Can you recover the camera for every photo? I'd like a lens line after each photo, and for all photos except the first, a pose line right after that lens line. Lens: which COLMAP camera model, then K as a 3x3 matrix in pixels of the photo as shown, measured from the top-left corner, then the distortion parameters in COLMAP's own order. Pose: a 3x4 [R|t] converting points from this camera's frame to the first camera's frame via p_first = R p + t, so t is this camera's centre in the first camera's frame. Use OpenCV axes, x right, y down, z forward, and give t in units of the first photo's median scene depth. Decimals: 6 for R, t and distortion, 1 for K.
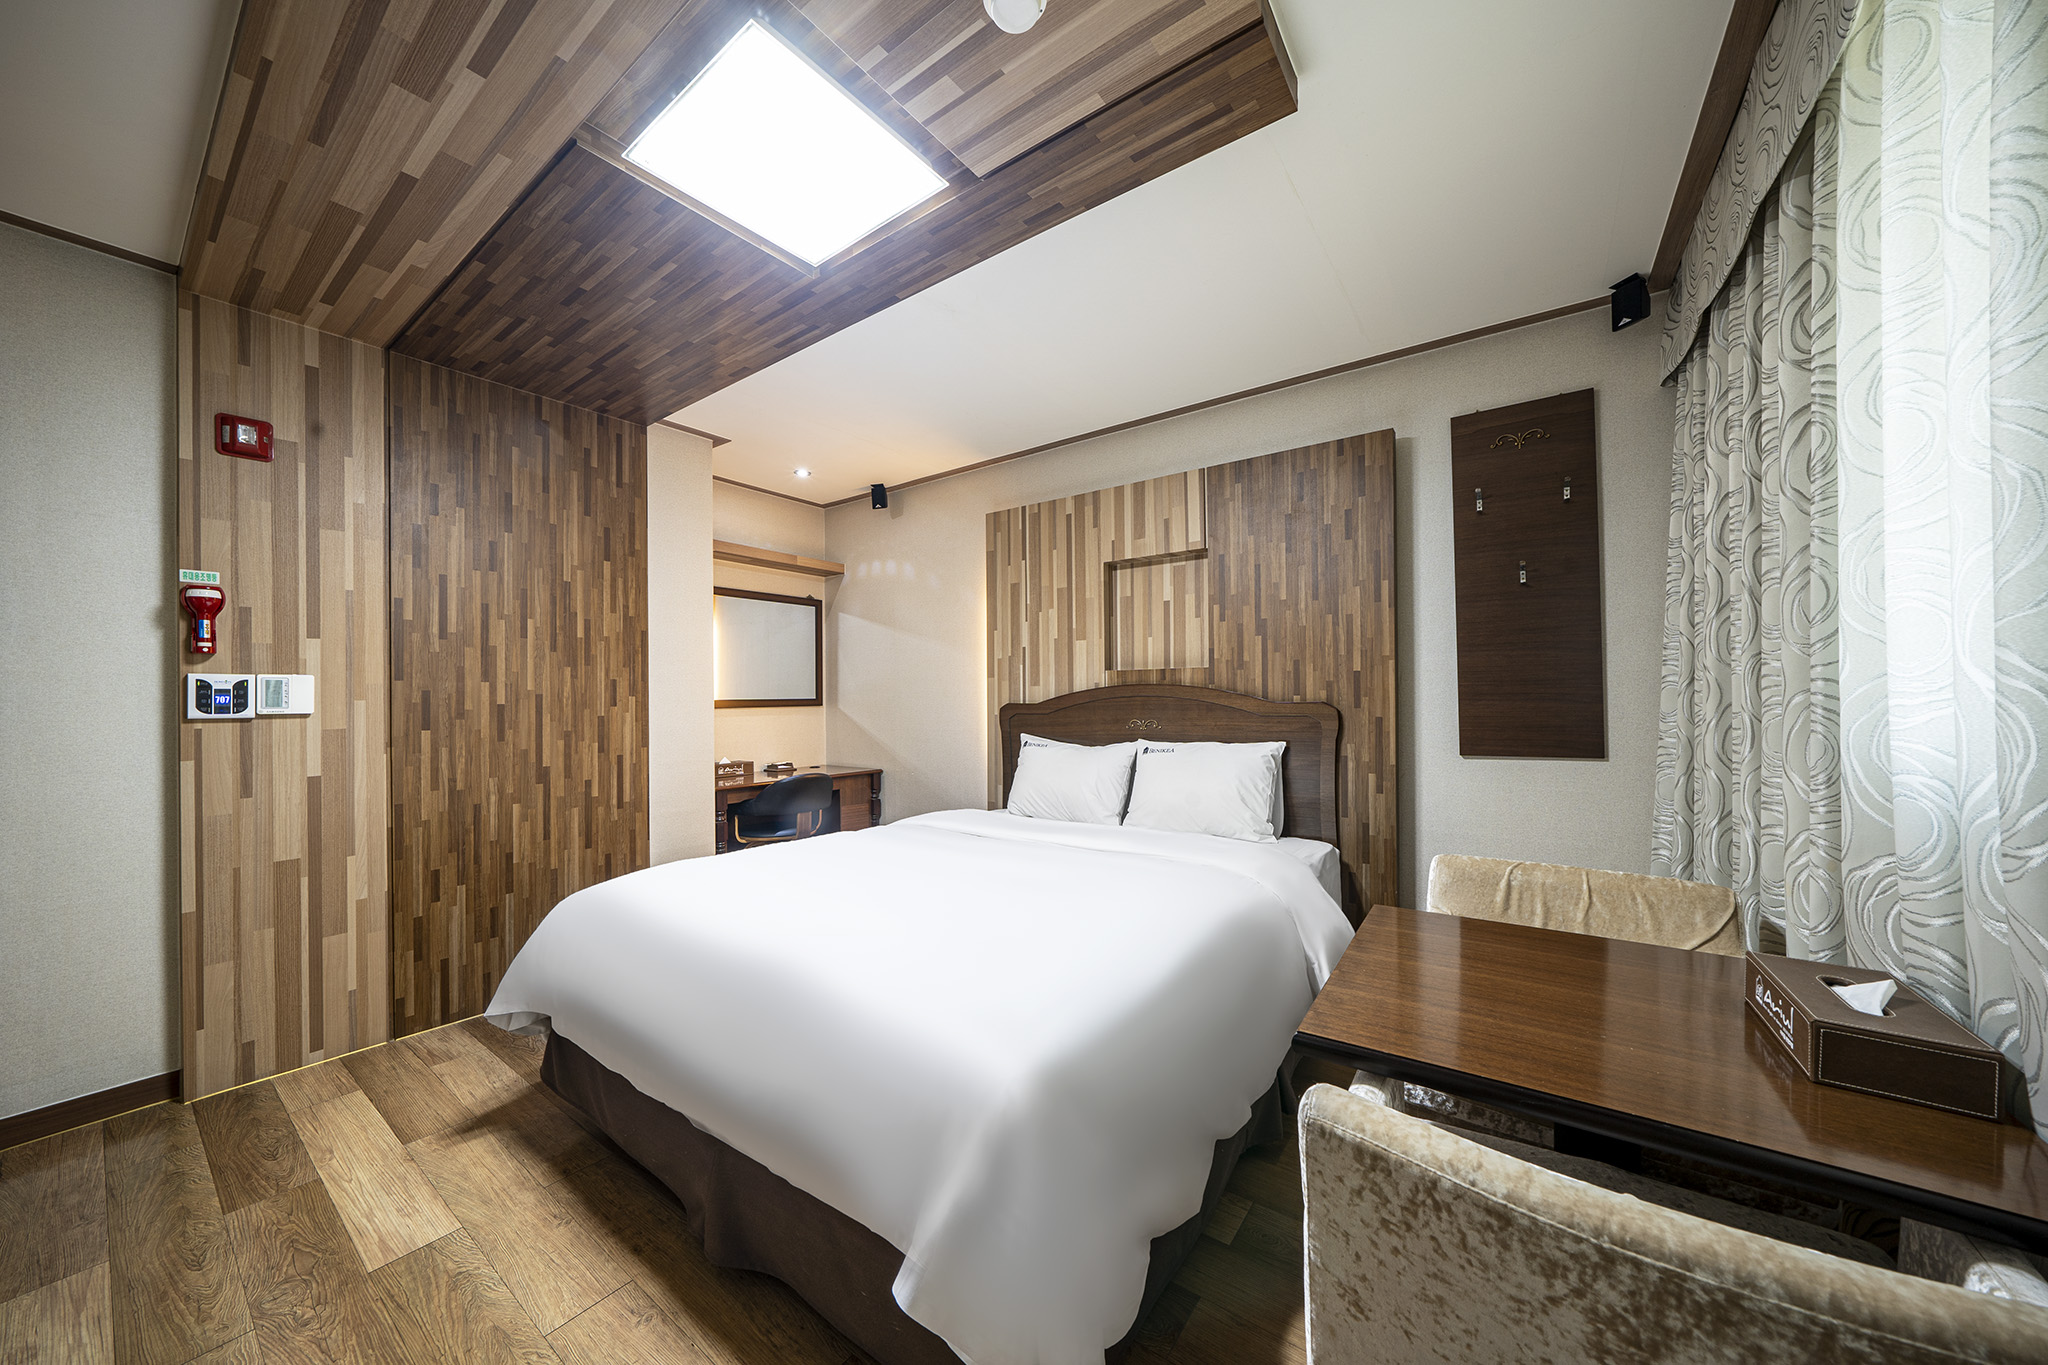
lens RADIAL K [[699.2, 0, 1027.8], [0, 699.2, 698.5], [0, 0, 1]] dist [0.000902, 0.000122]
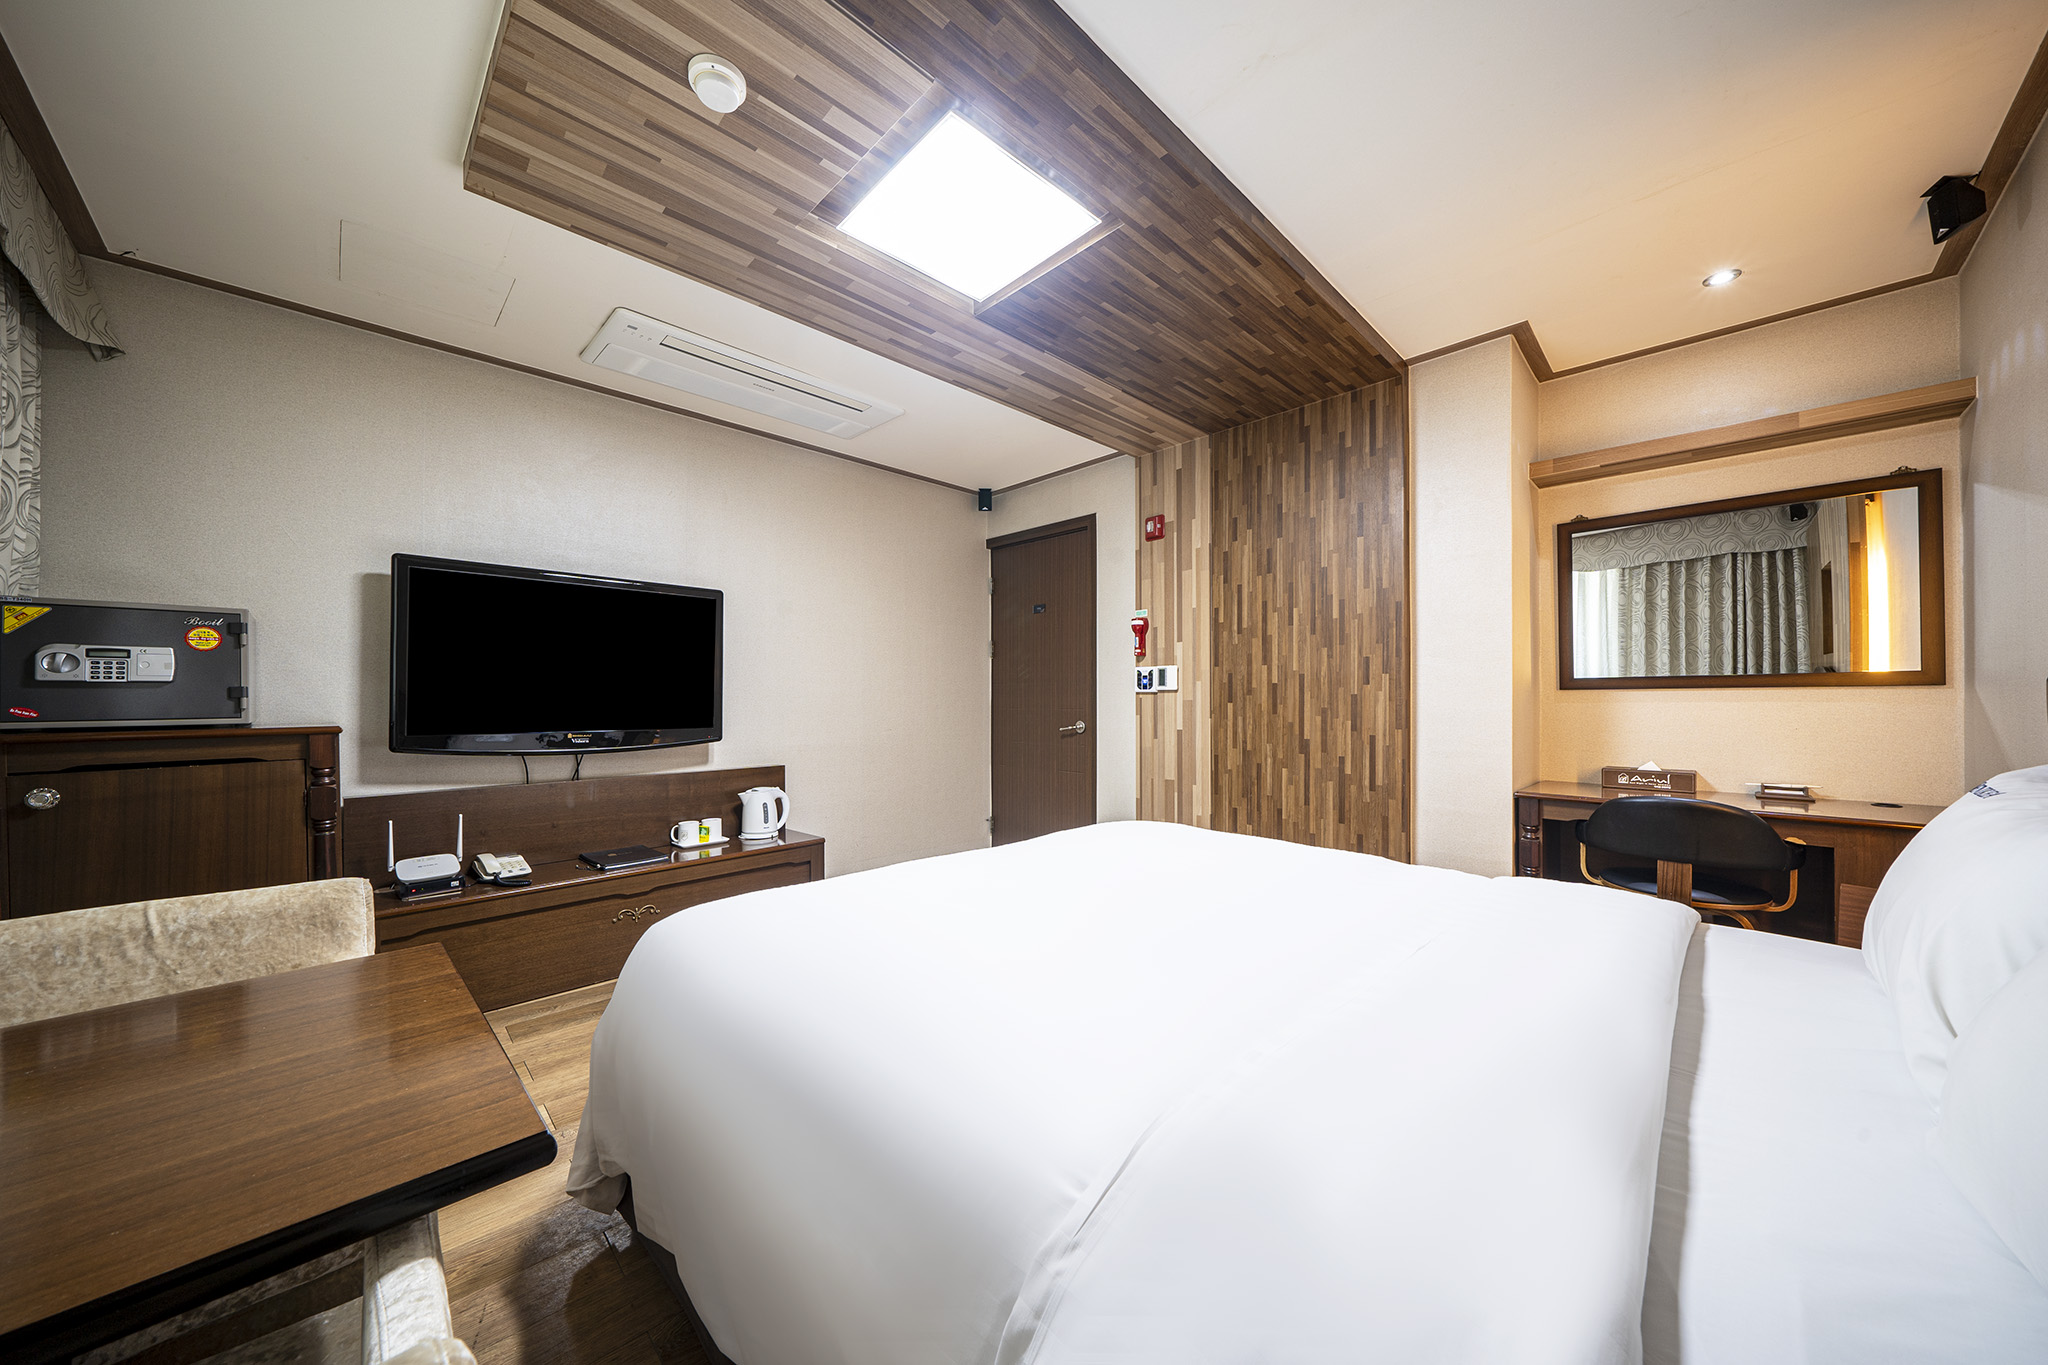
lens RADIAL K [[699.2, 0, 1035.6], [0, 699.2, 695.3], [0, 0, 1]] dist [0.000902, 0.000122]
pose [[-0.153092, 0.005759, -0.988195, 0.498032], [0.005768, 0.999971, 0.004934, 0.021060], [0.988195, -0.004945, -0.153121, 0.788651]]
